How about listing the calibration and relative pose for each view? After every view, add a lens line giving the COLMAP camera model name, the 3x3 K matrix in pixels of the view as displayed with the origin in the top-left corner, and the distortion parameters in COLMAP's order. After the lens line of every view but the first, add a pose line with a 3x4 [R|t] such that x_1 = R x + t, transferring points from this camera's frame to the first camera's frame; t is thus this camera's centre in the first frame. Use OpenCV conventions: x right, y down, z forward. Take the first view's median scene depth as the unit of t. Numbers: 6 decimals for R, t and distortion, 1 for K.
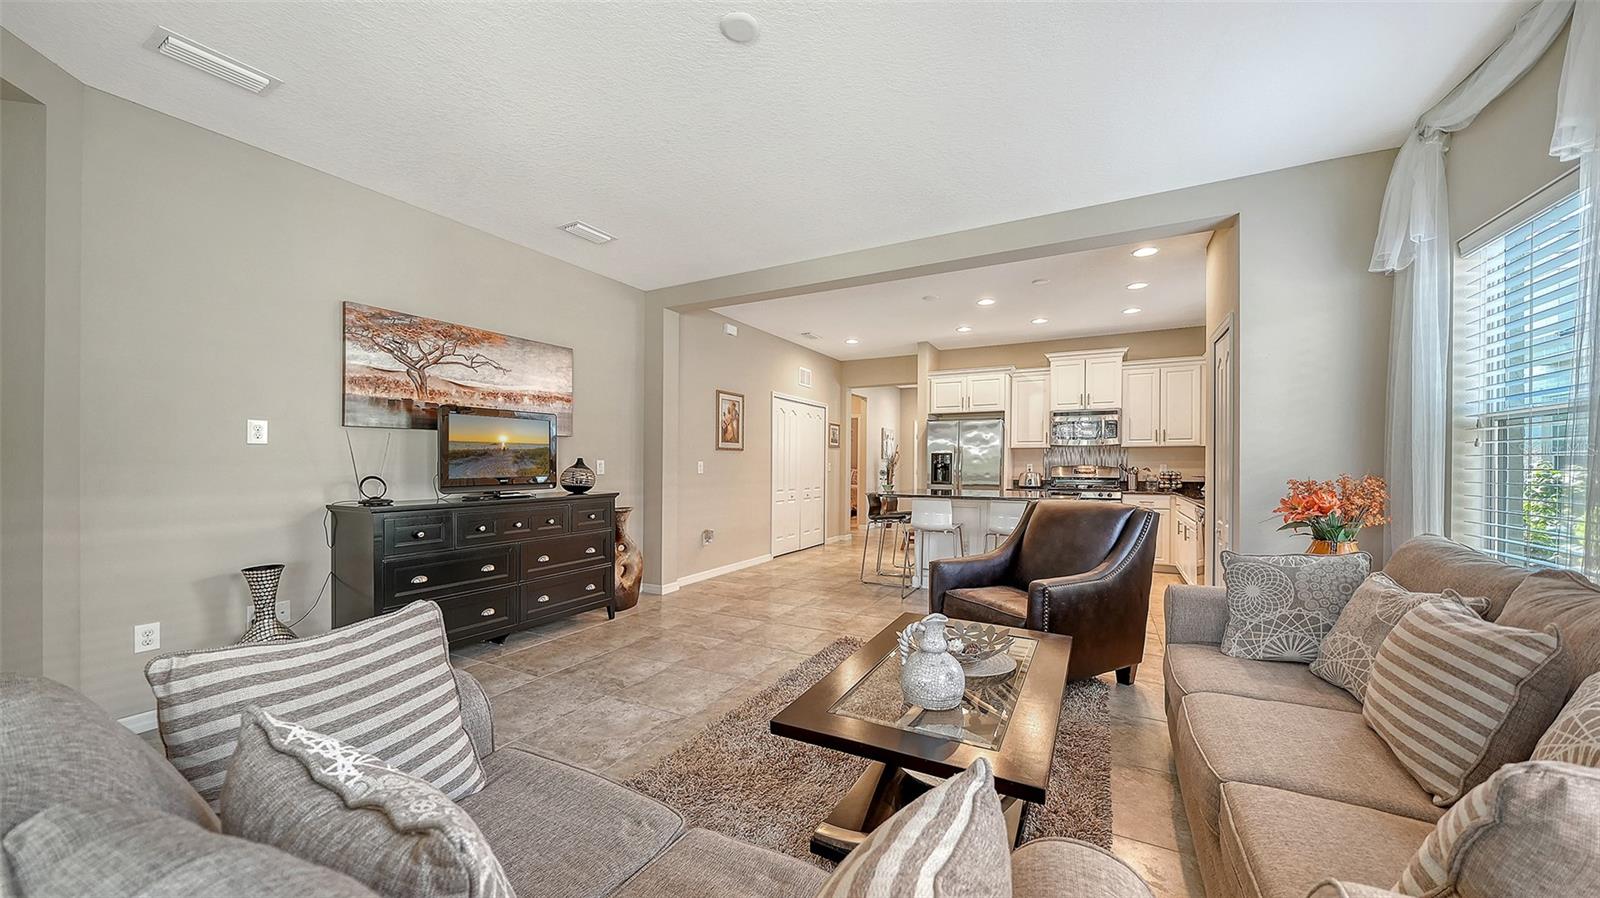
lens RADIAL K [[560.6, 0, 793.4], [0, 560.6, 462.4], [0, 0, 1]] dist [-0.009944, -0.000267]
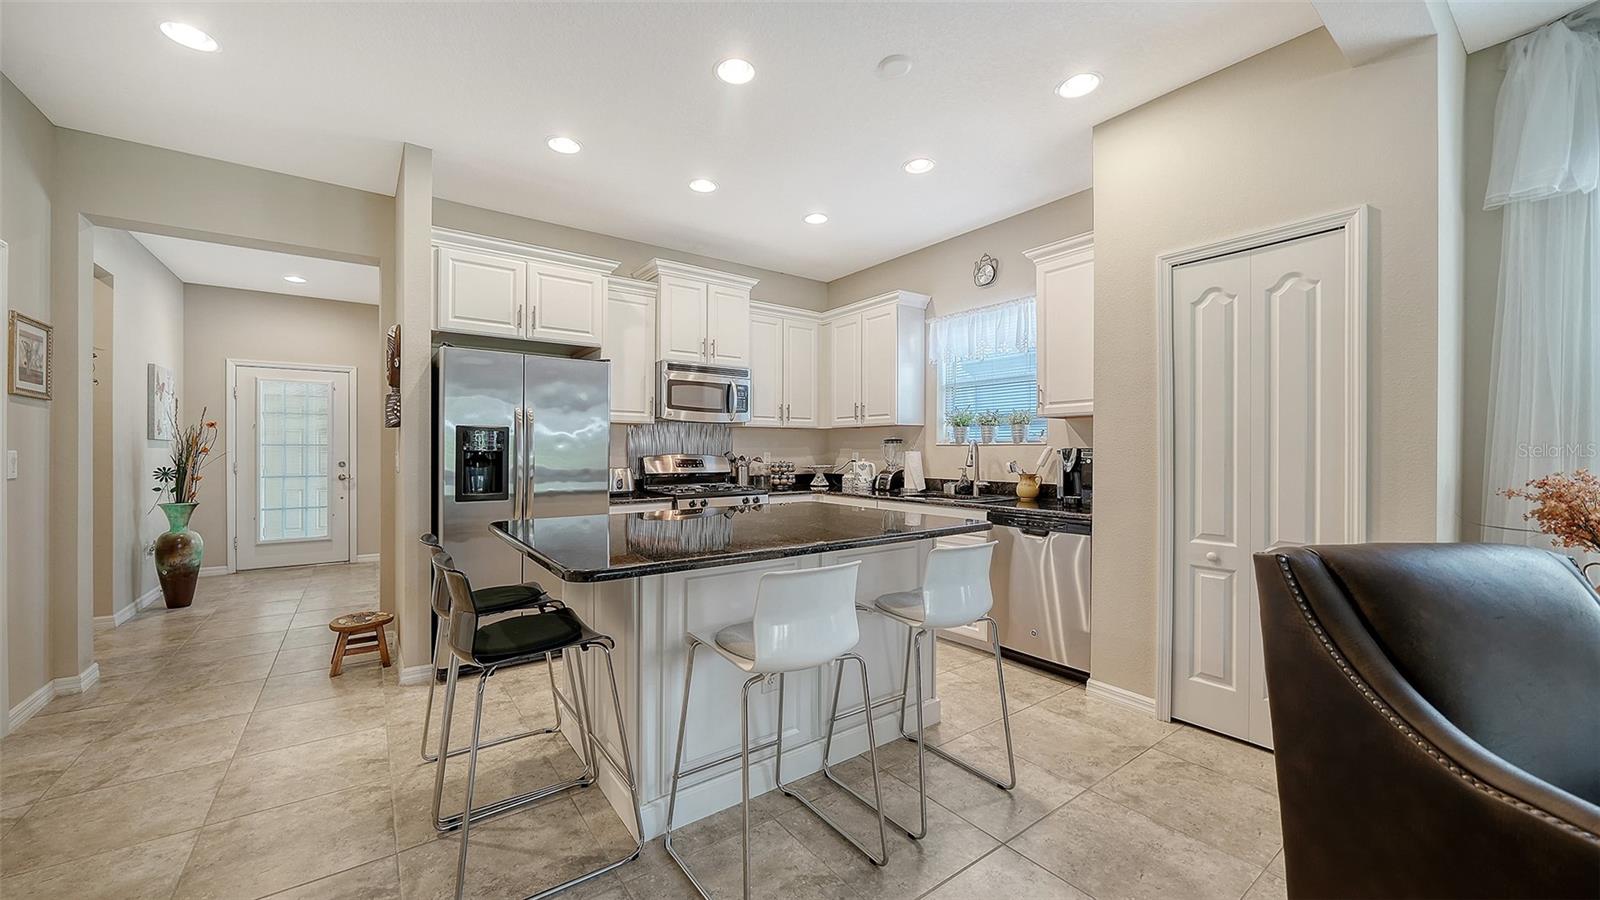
lens RADIAL K [[602.2, 0, 781.4], [0, 602.2, 461.6], [0, 0, 1]] dist [-0.002228, 0.000224]
pose [[0.446993, -0.017225, 0.894372, -0.078139], [-0.002342, 0.999789, 0.020425, -0.000204], [-0.894534, -0.011224, 0.446858, 1.115356]]
